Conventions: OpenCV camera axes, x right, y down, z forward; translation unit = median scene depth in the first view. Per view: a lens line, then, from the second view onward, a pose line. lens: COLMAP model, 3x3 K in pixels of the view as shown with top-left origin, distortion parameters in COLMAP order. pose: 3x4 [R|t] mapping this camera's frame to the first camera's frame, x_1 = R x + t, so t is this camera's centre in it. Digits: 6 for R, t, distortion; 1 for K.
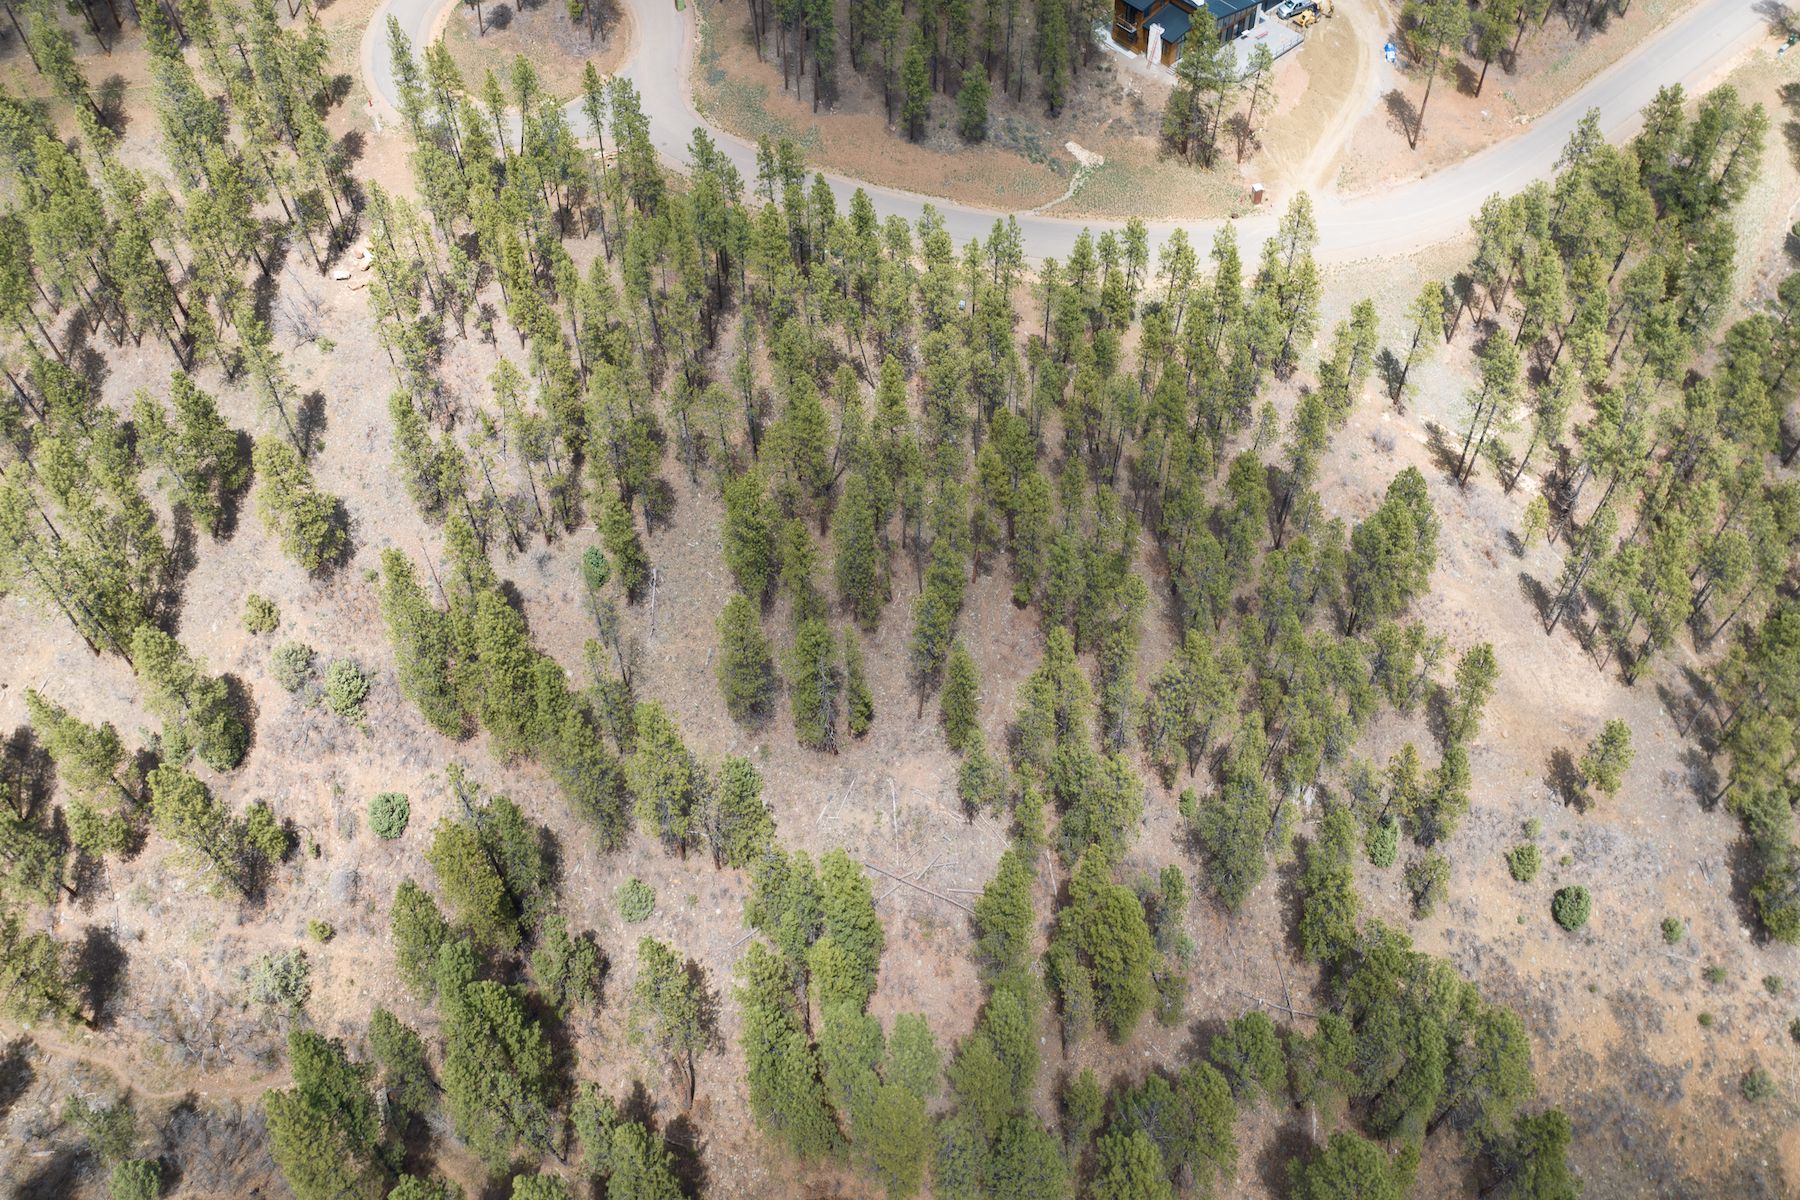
lens RADIAL K [[1278.1, 0, 894.5], [0, 1278.1, 490.9], [0, 0, 1]] dist [-0.061349, 0.057225]
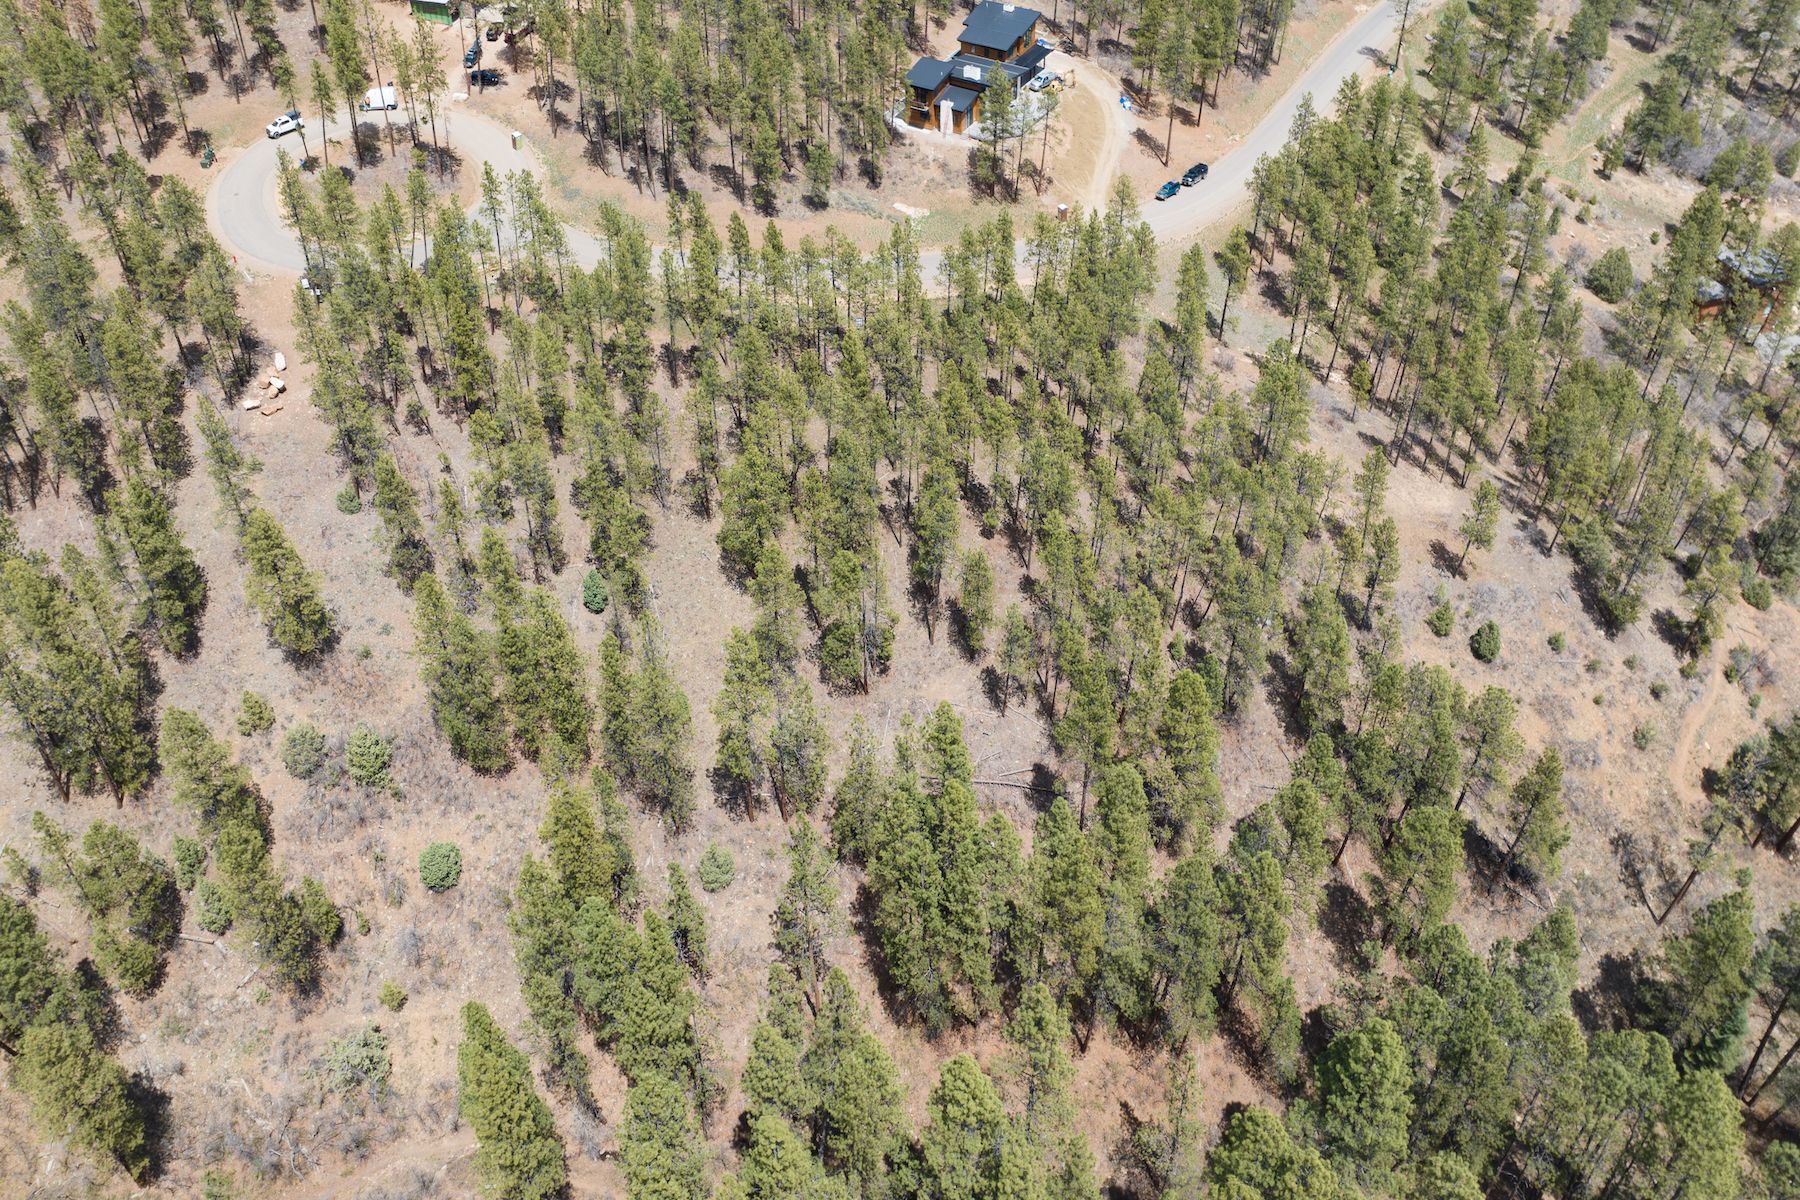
lens RADIAL K [[1278.1, 0, 894.5], [0, 1278.1, 490.9], [0, 0, 1]] dist [-0.061349, 0.057225]
pose [[0.951818, -0.177040, 0.250399, -0.252205], [0.219308, 0.963701, -0.152267, 0.198181], [-0.214352, 0.199845, 0.956094, -0.090617]]
